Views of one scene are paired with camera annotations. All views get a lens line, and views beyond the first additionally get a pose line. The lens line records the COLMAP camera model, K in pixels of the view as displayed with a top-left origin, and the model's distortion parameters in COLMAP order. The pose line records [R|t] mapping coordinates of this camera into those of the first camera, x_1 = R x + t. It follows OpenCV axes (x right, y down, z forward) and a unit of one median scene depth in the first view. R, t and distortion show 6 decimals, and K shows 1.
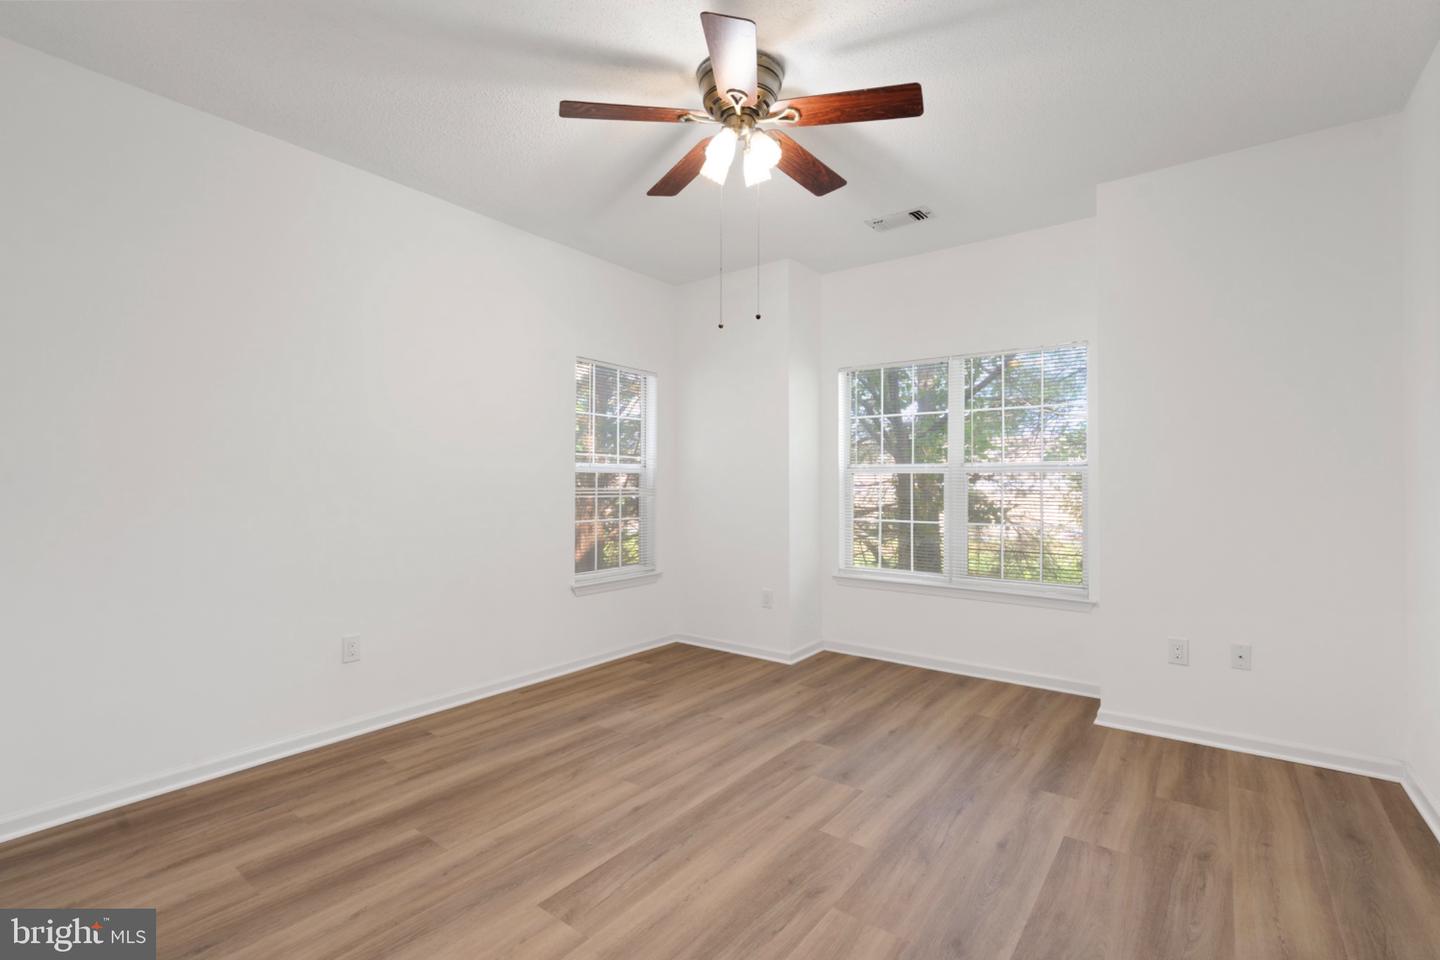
lens RADIAL K [[650.6, 0, 719.8], [0, 650.6, 481.3], [0, 0, 1]] dist [0.000753, 0.000493]
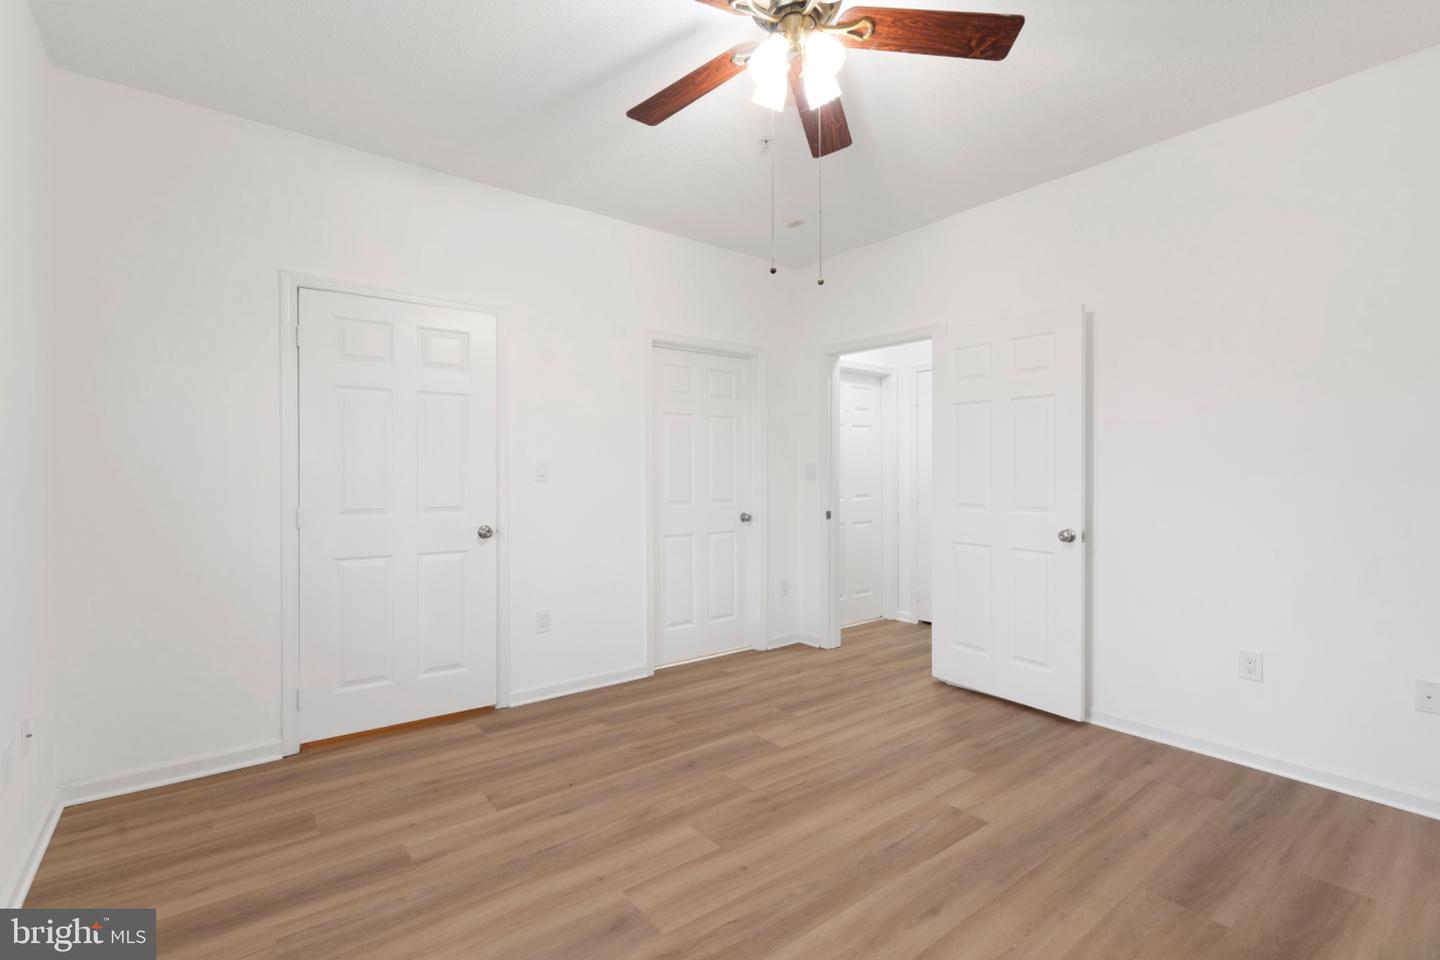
lens RADIAL K [[650.6, 0, 719.0], [0, 650.6, 476.7], [0, 0, 1]] dist [0.000753, 0.000493]
pose [[-0.966265, 0.002098, 0.257542, -0.092059], [0.002374, 0.999997, 0.000762, 0.002082], [-0.257540, 0.001347, -0.966267, 1.976385]]
